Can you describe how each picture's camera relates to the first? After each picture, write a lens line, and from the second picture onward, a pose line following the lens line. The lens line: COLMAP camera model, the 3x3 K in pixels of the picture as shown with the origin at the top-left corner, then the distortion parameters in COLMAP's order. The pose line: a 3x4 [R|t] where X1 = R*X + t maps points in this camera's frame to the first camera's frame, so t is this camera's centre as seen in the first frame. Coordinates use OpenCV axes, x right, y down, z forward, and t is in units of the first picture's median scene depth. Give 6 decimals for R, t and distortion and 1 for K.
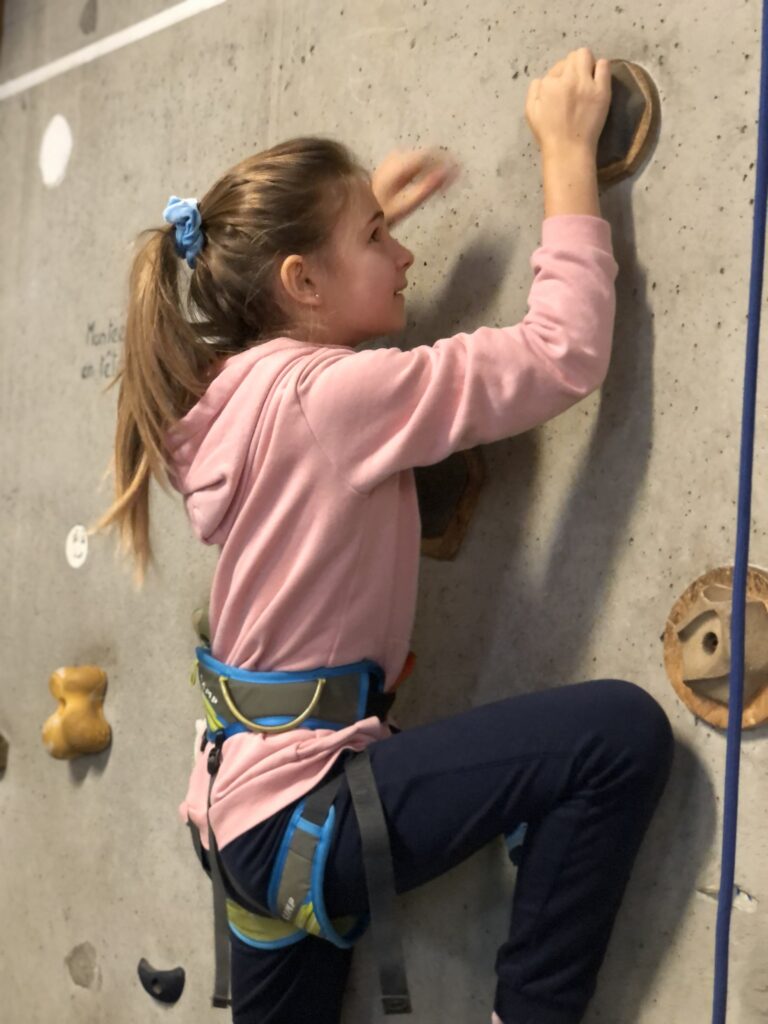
lens RADIAL K [[1534.6, 0, 390.5], [0, 1534.6, 510.9], [0, 0, 1]] dist [0.061158, 0.000000]
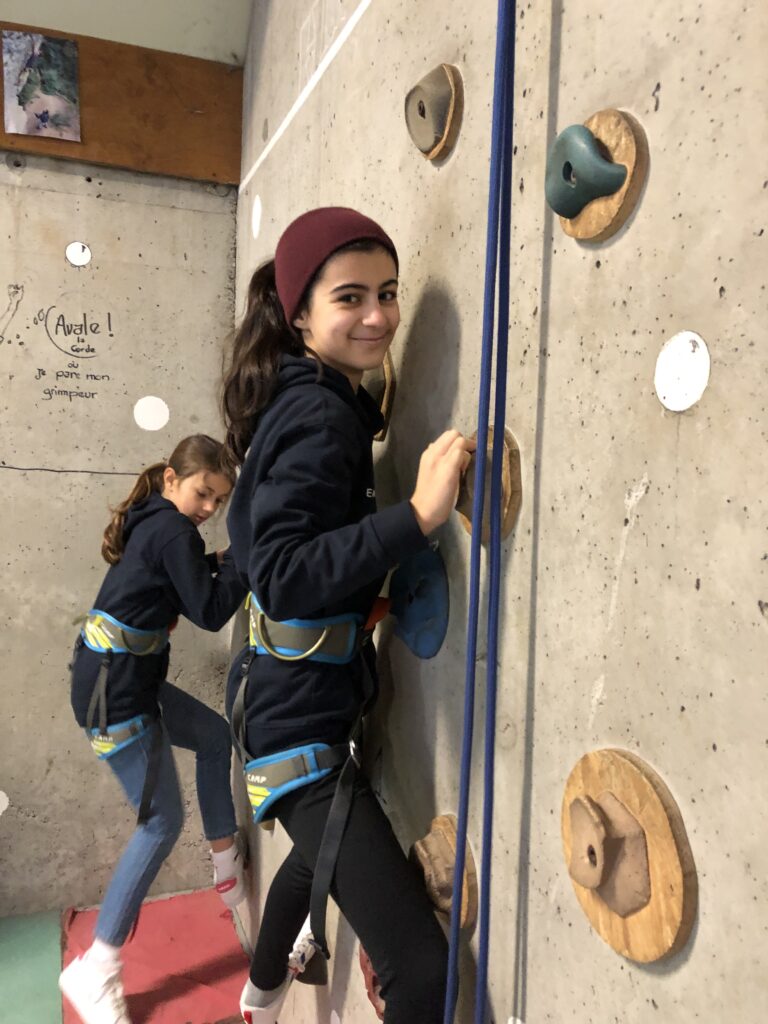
lens RADIAL K [[838.2, 0, 391.1], [0, 838.2, 516.1], [0, 0, 1]] dist [0.035032, -0.029543]
pose [[0.951085, -0.009576, -0.308780, 0.279889], [0.032676, 0.997031, 0.069724, 0.046783], [0.307196, -0.076403, 0.948574, 0.200470]]
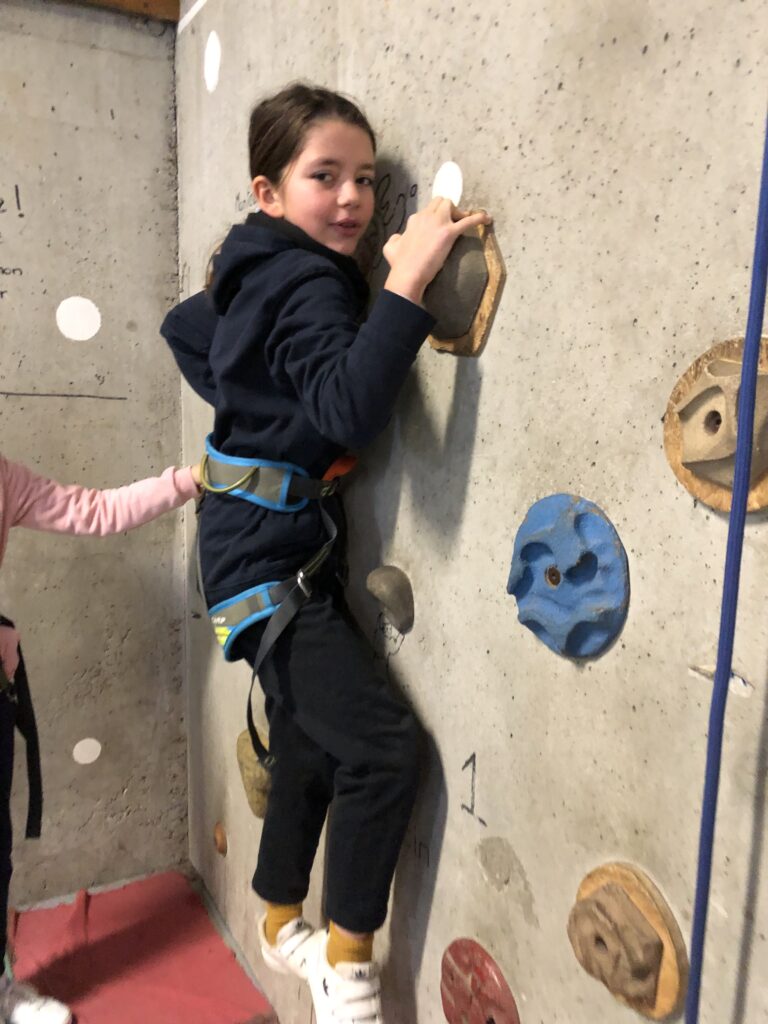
lens RADIAL K [[838.2, 0, 392.8], [0, 838.2, 520.2], [0, 0, 1]] dist [0.035032, -0.029543]
pose [[0.985433, -0.002419, -0.170049, 0.077608], [0.034112, 0.982389, 0.183704, 0.032908], [0.166610, -0.186829, 0.968161, 0.347559]]
